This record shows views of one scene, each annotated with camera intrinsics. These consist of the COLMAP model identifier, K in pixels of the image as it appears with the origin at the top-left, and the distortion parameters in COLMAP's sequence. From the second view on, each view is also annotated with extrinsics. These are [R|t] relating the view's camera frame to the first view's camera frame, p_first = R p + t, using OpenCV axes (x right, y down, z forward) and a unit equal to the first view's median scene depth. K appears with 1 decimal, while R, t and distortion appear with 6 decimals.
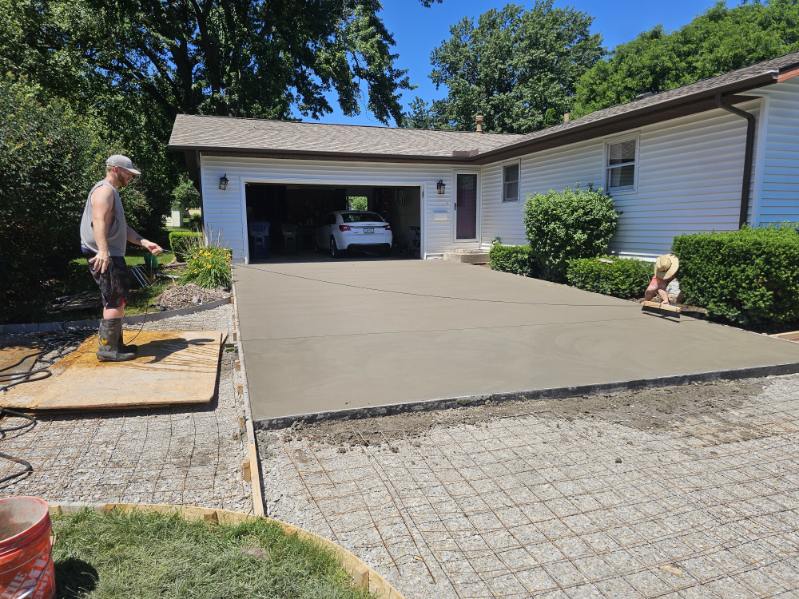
lens RADIAL K [[554.2, 0, 396.0], [0, 554.2, 299.8], [0, 0, 1]] dist [0.002446, 0.018541]
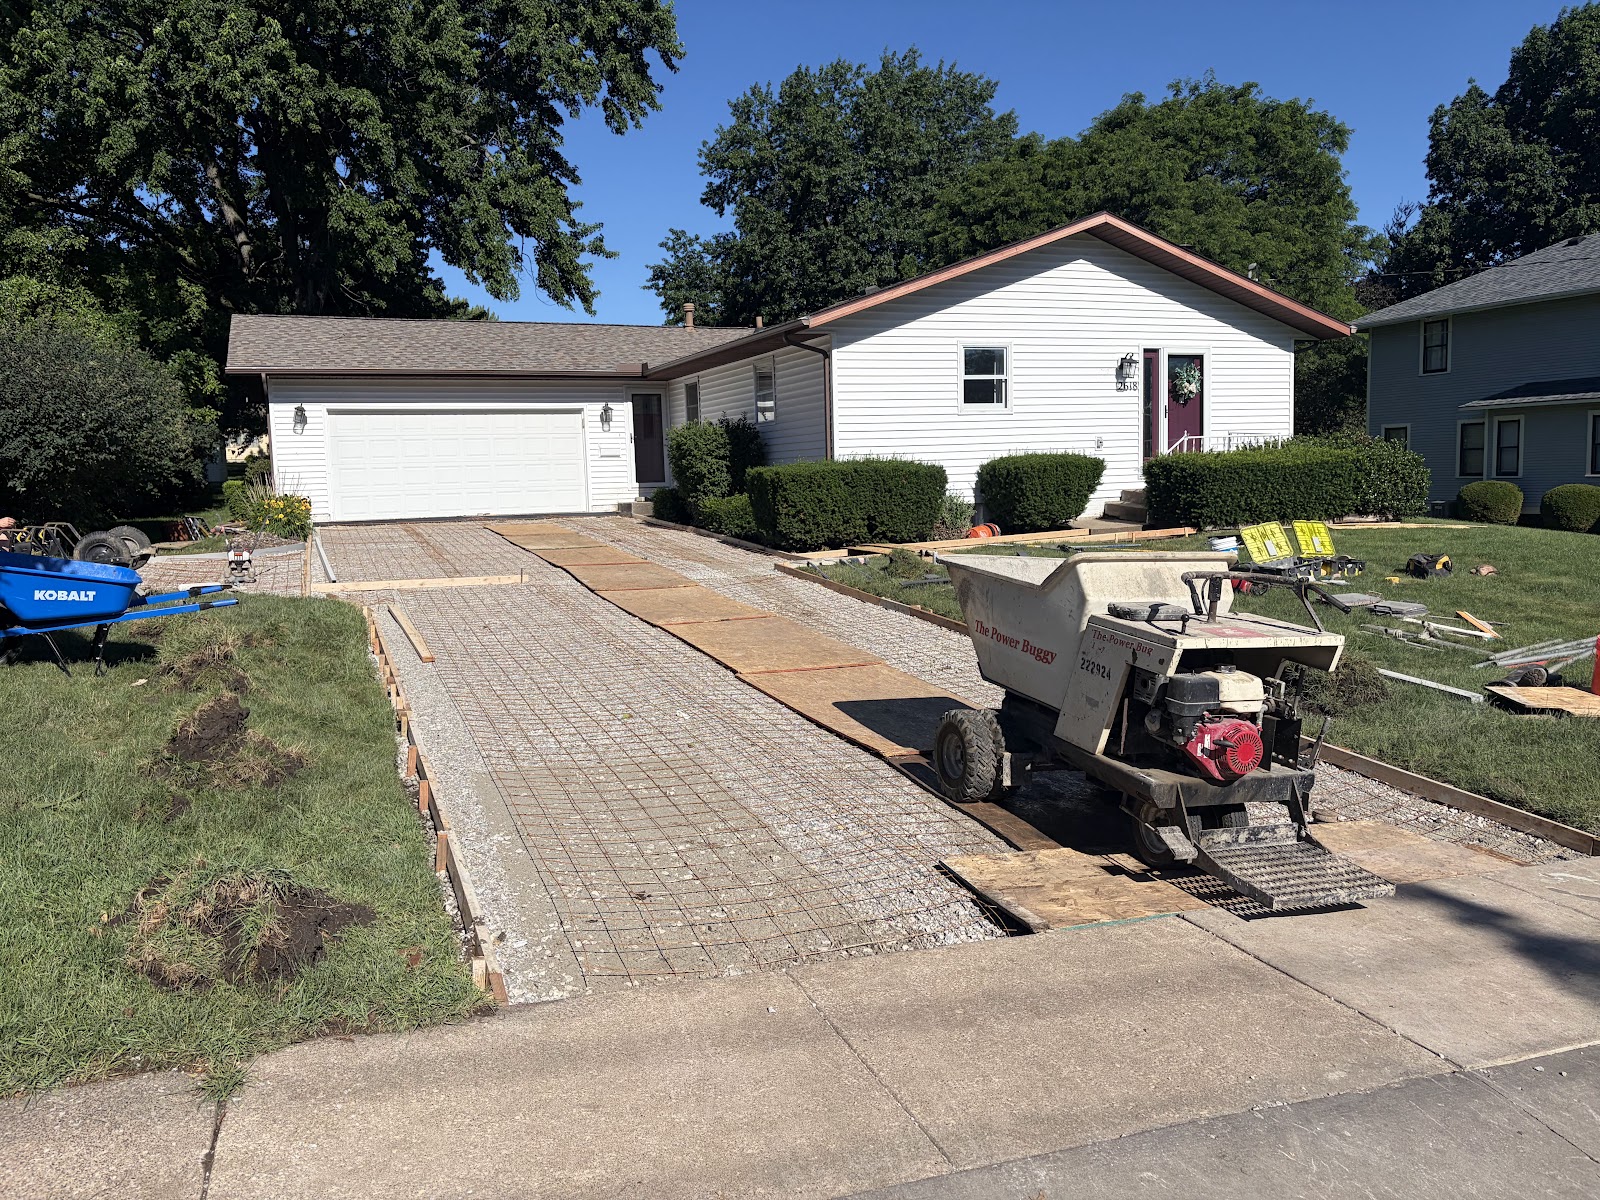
lens RADIAL K [[1226.0, 0, 806.1], [0, 1226.0, 592.0], [0, 0, 1]] dist [0.033756, -0.034508]
pose [[0.996502, -0.032194, 0.077124, 0.153388], [0.034879, 0.998822, -0.033721, 0.071812], [-0.075947, 0.036293, 0.996451, -0.466527]]
